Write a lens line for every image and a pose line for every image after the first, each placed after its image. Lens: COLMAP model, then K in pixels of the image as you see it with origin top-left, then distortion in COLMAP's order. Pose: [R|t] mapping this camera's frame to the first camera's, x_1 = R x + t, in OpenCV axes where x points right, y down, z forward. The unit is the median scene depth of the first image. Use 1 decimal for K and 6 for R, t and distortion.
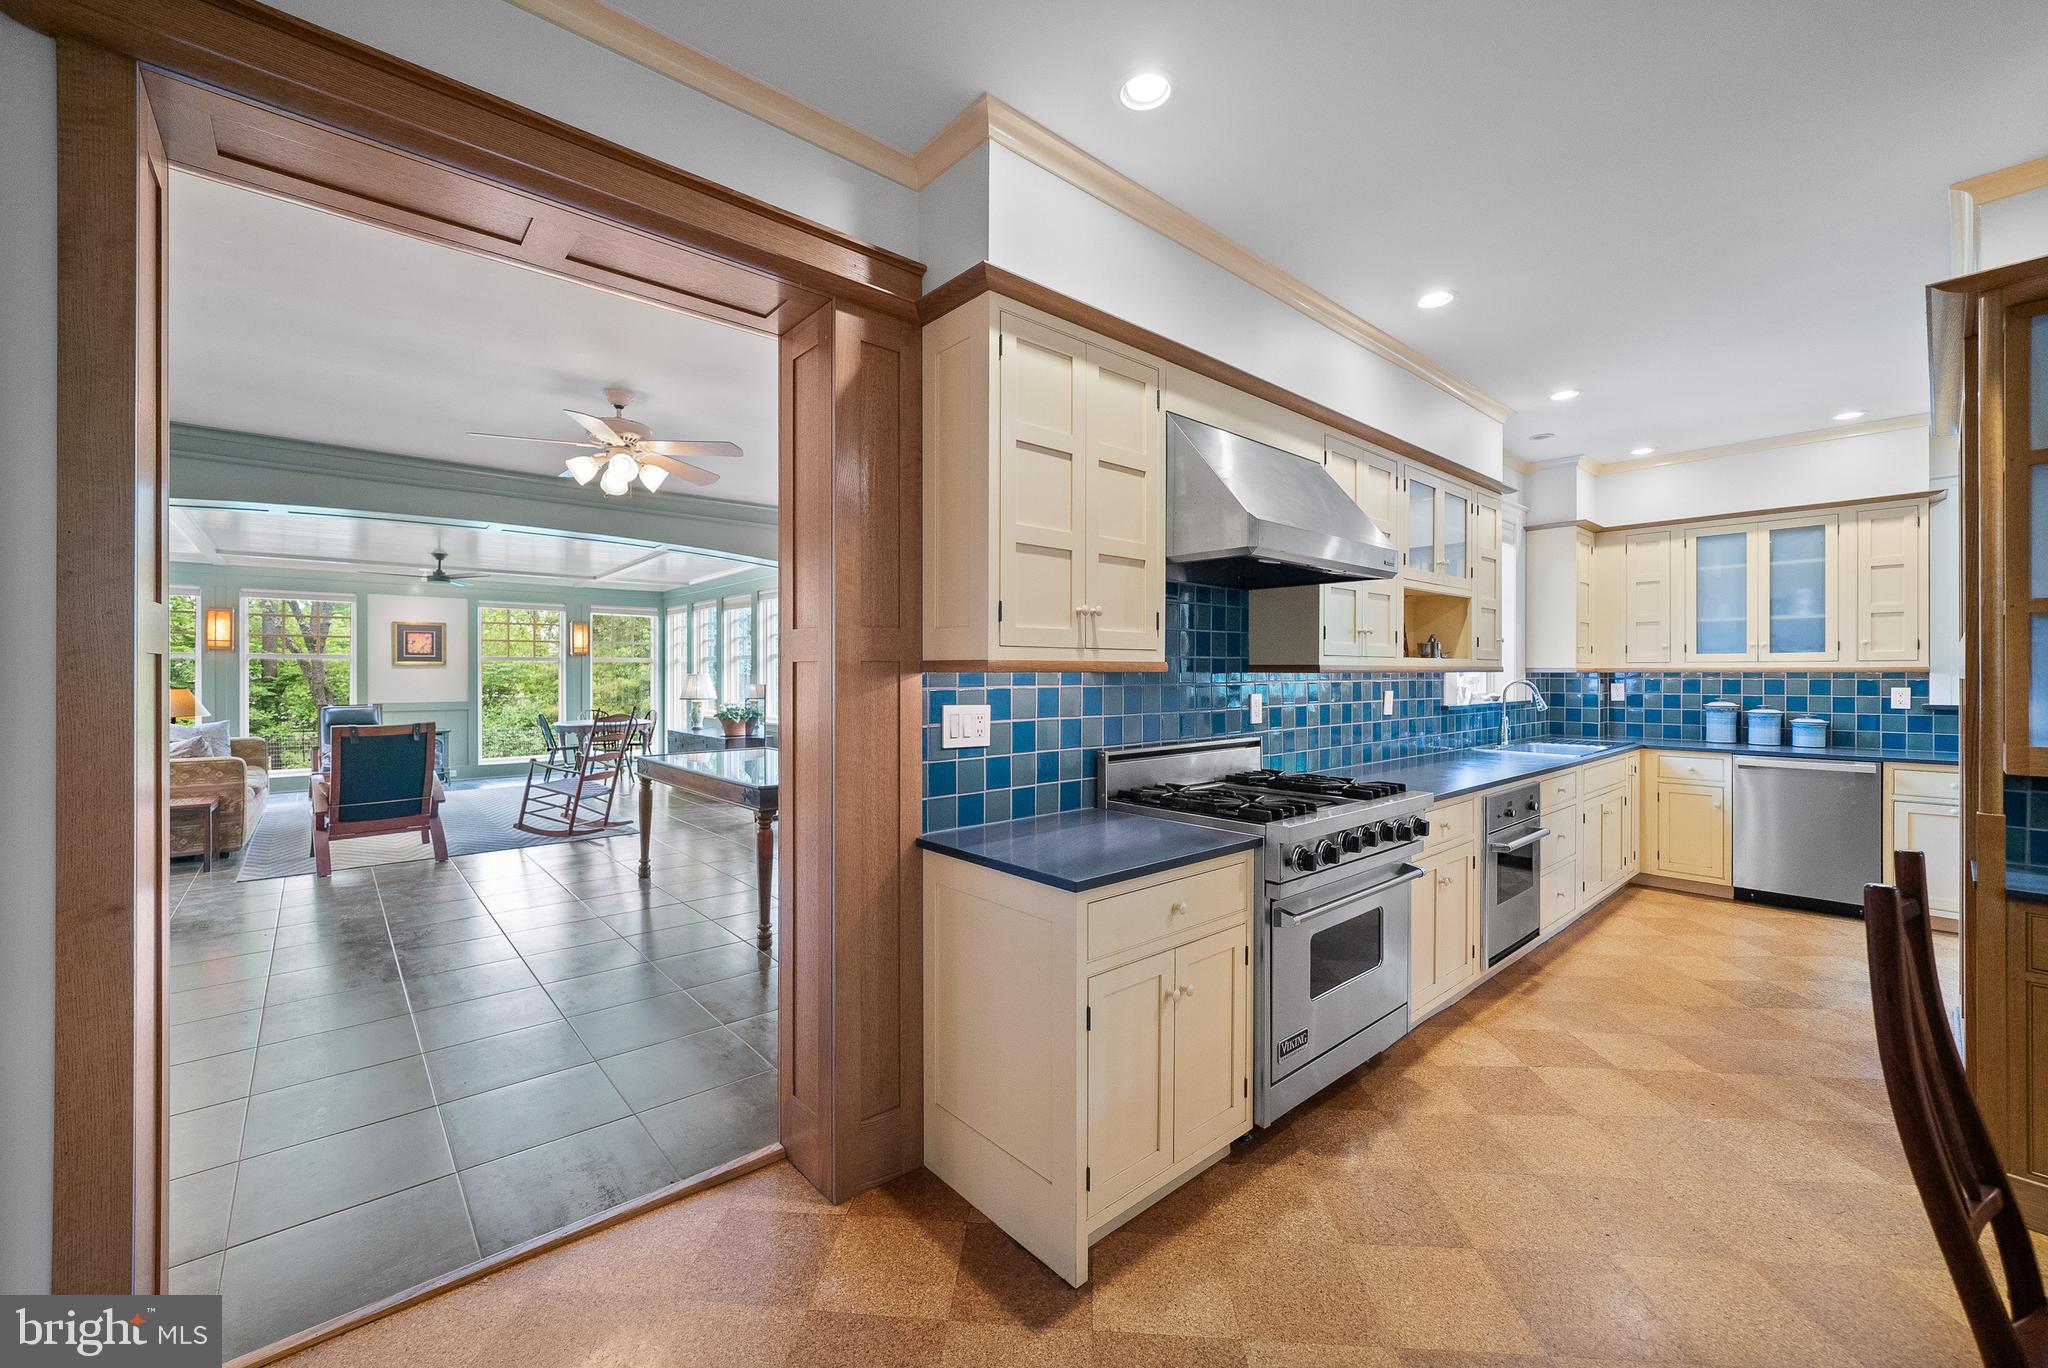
lens RADIAL K [[814.2, 0, 1020.6], [0, 814.2, 676.6], [0, 0, 1]] dist [-0.008335, 0.000599]
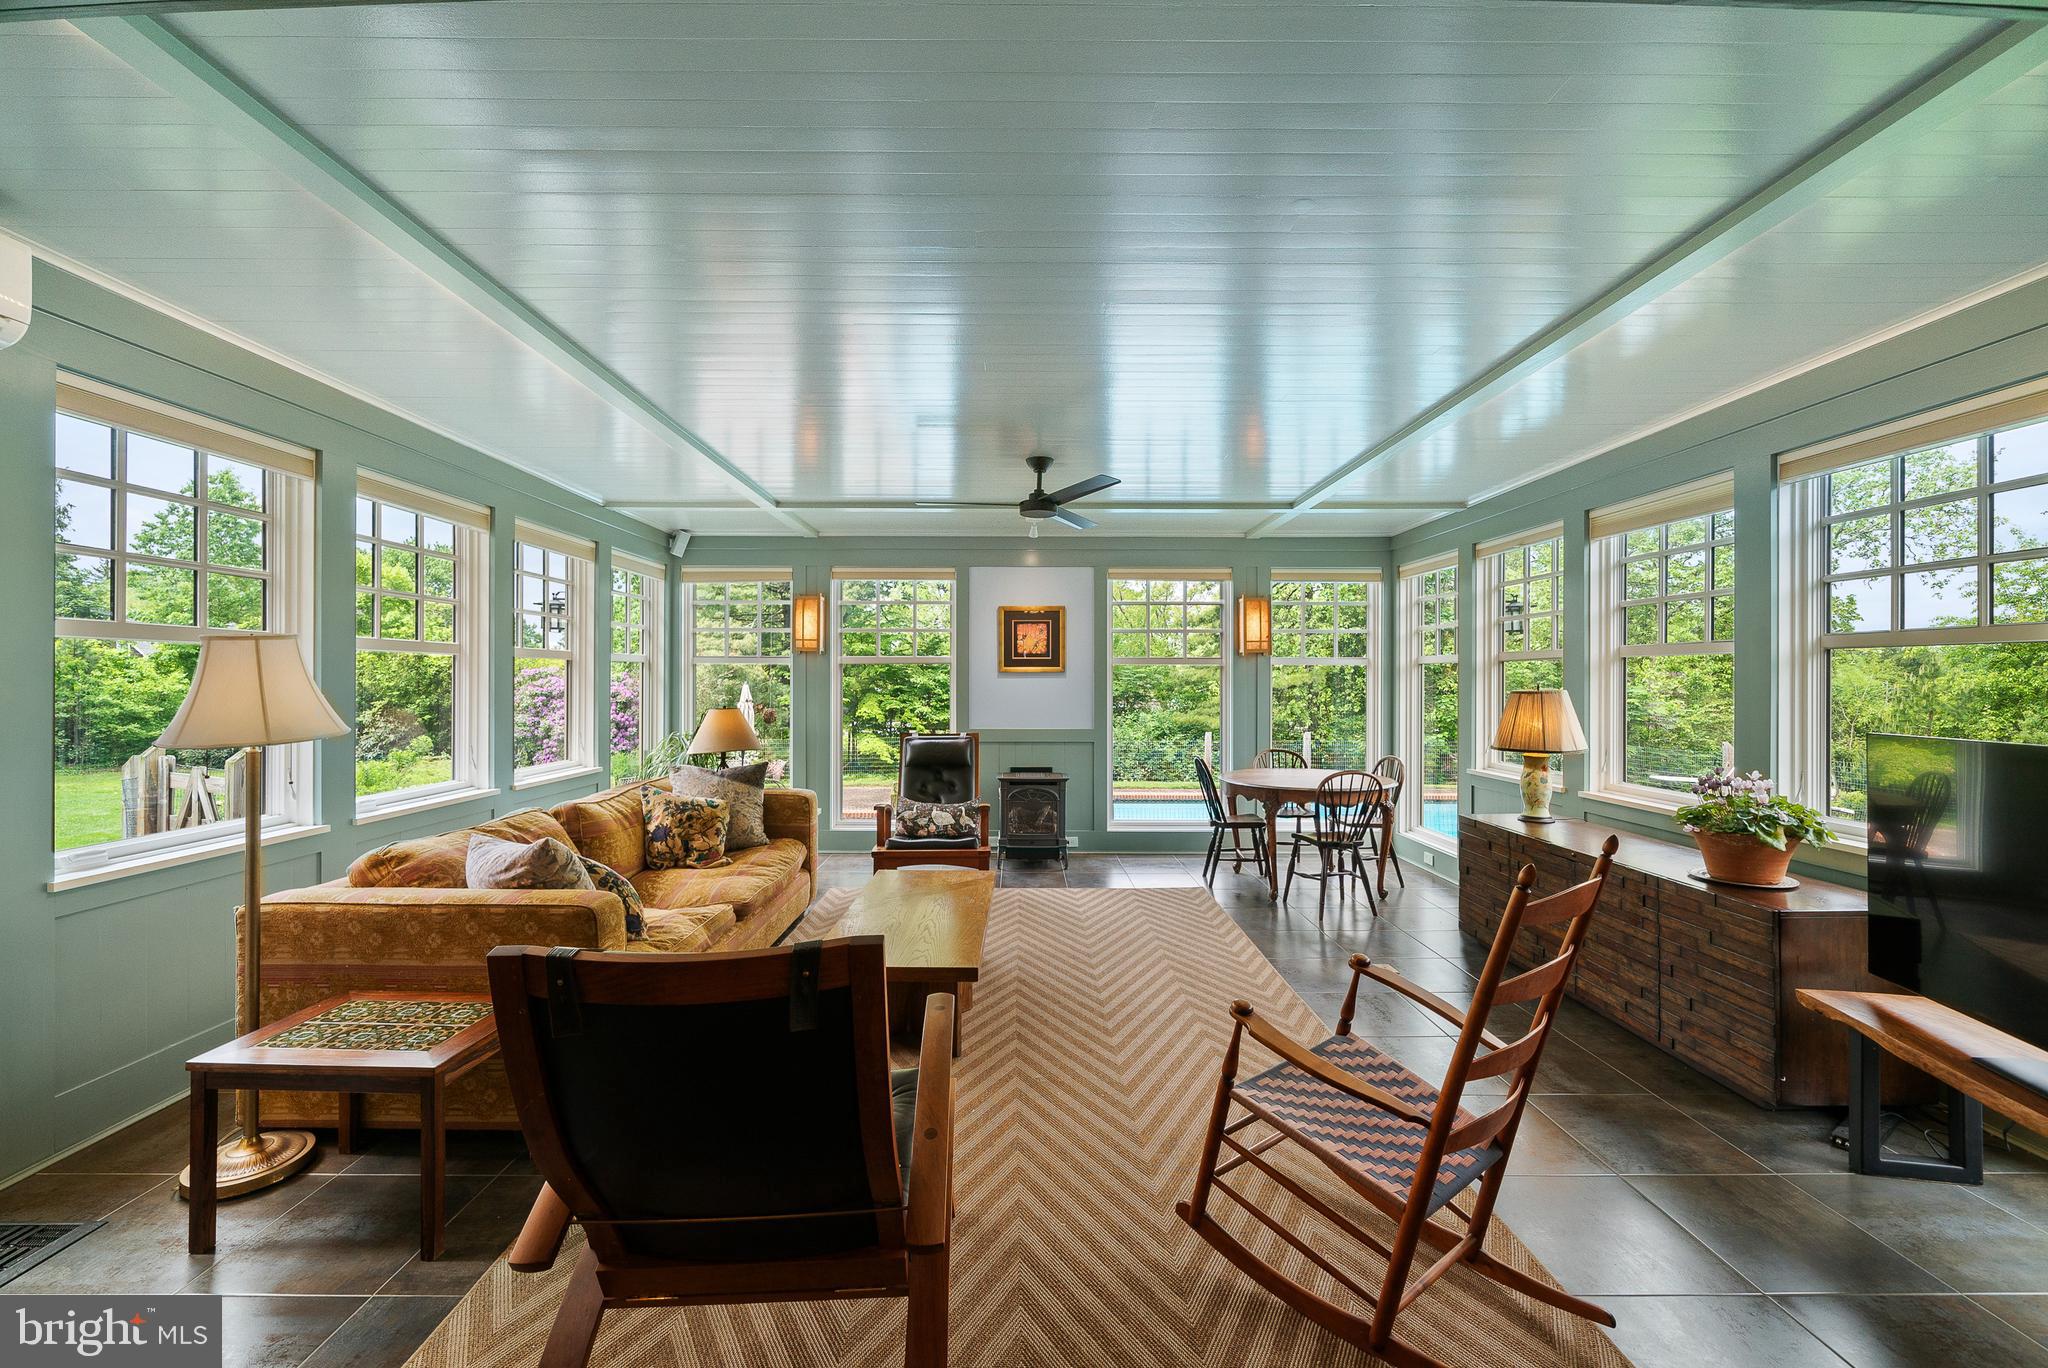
lens RADIAL K [[814.2, 0, 1021.6], [0, 814.2, 681.7], [0, 0, 1]] dist [-0.008335, 0.000599]
pose [[0.758764, 0.002849, -0.651359, -0.715073], [-0.003244, 0.999995, 0.000594, -0.015633], [0.651357, 0.001662, 0.758769, 1.108771]]
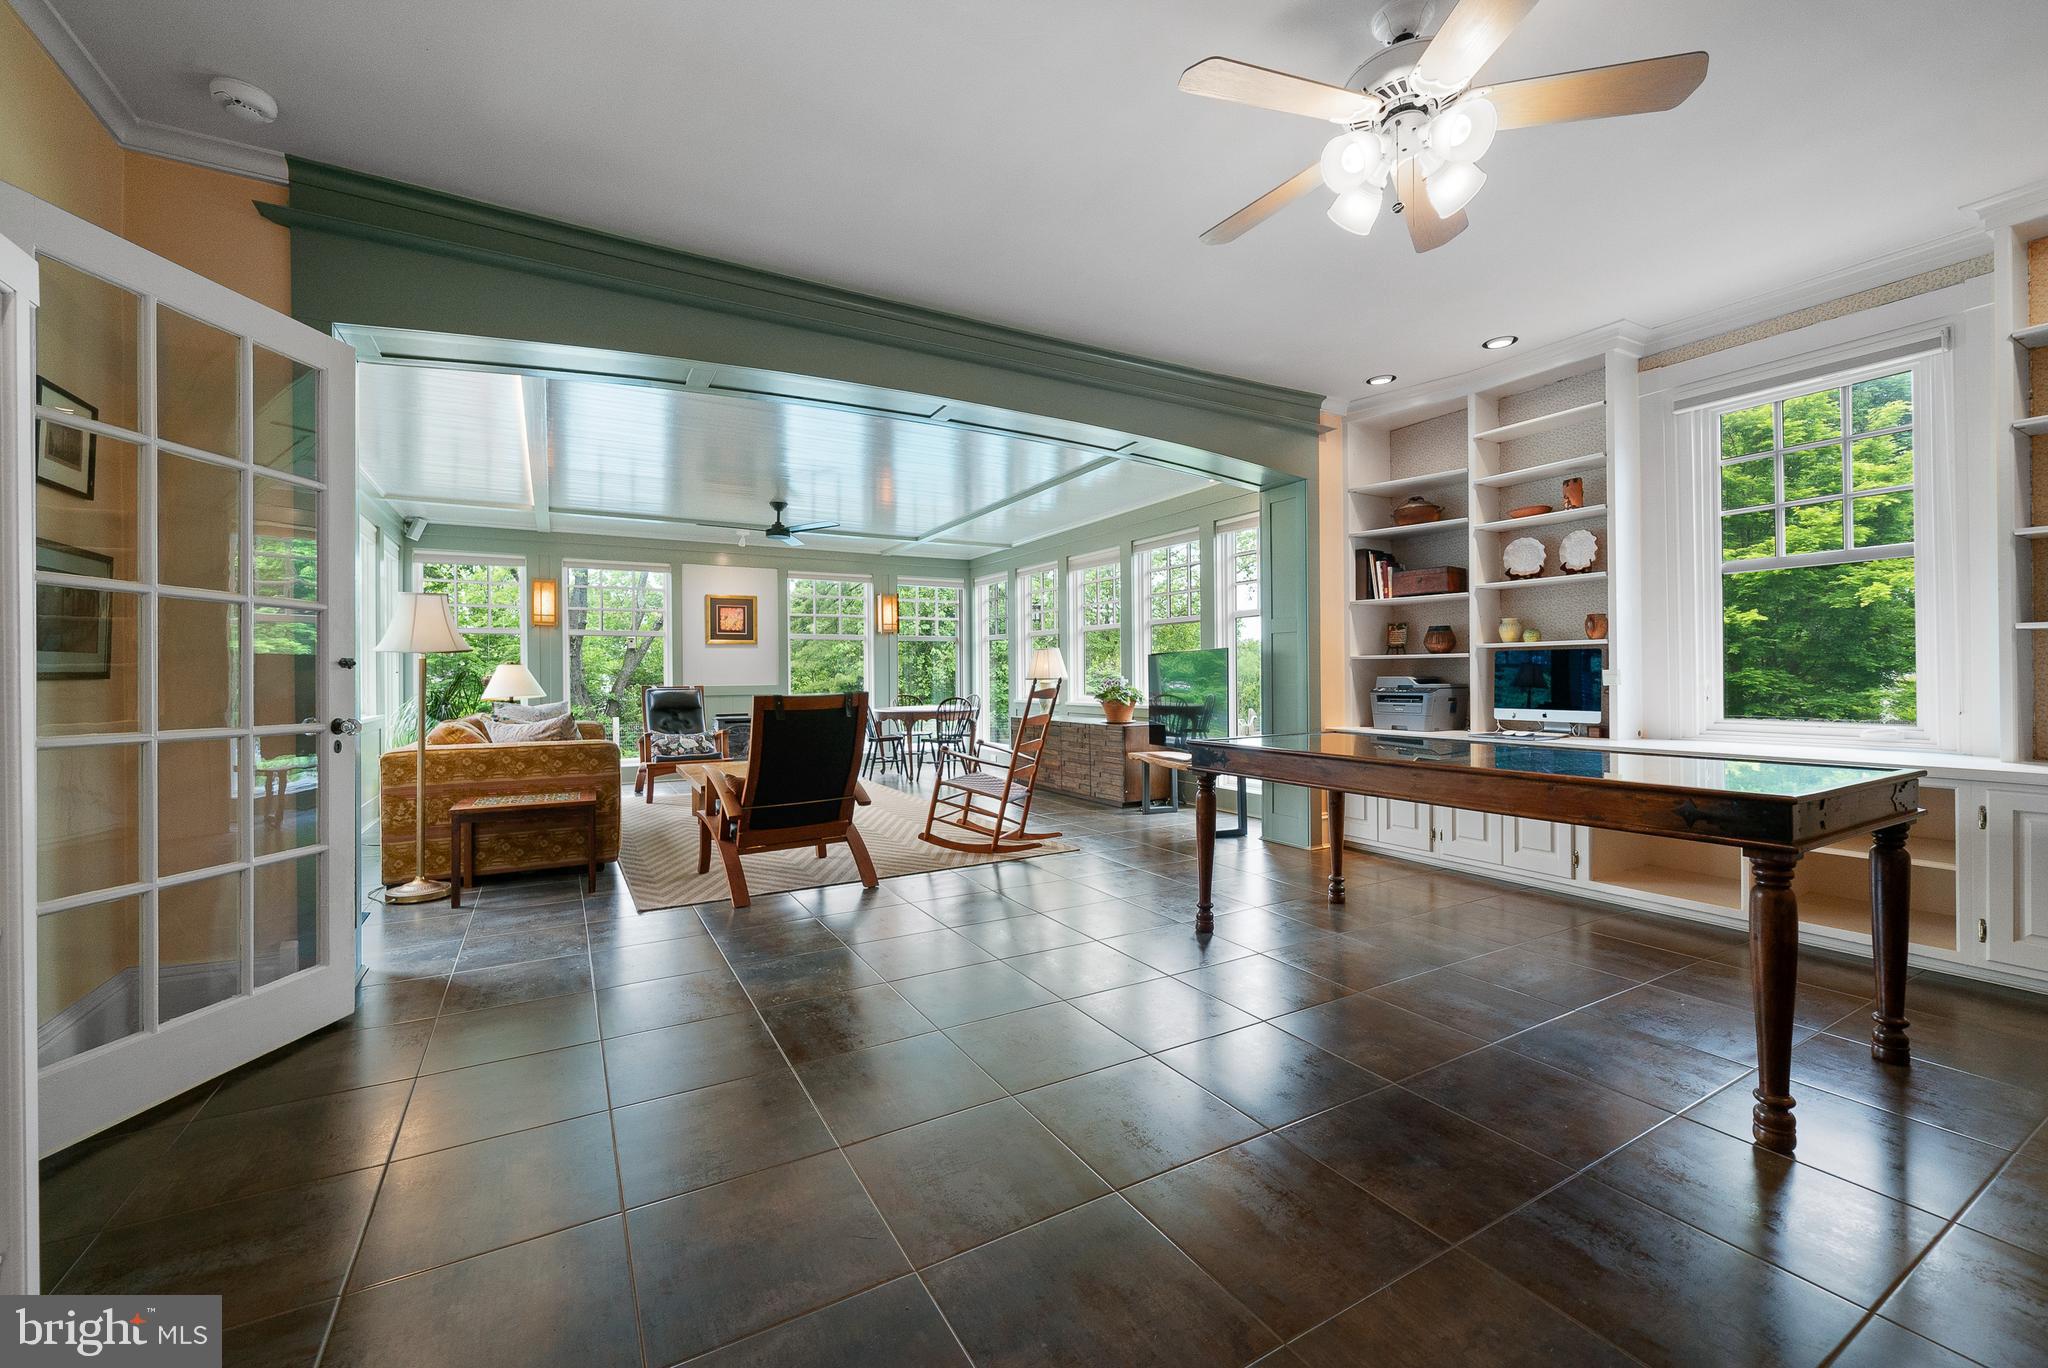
lens RADIAL K [[814.2, 0, 1017.6], [0, 814.2, 679.3], [0, 0, 1]] dist [-0.008335, 0.000599]
pose [[0.980785, -0.007975, -0.194931, -0.582676], [0.008548, 0.999961, 0.002098, 0.056857], [0.194906, -0.003723, 0.980815, 0.417749]]
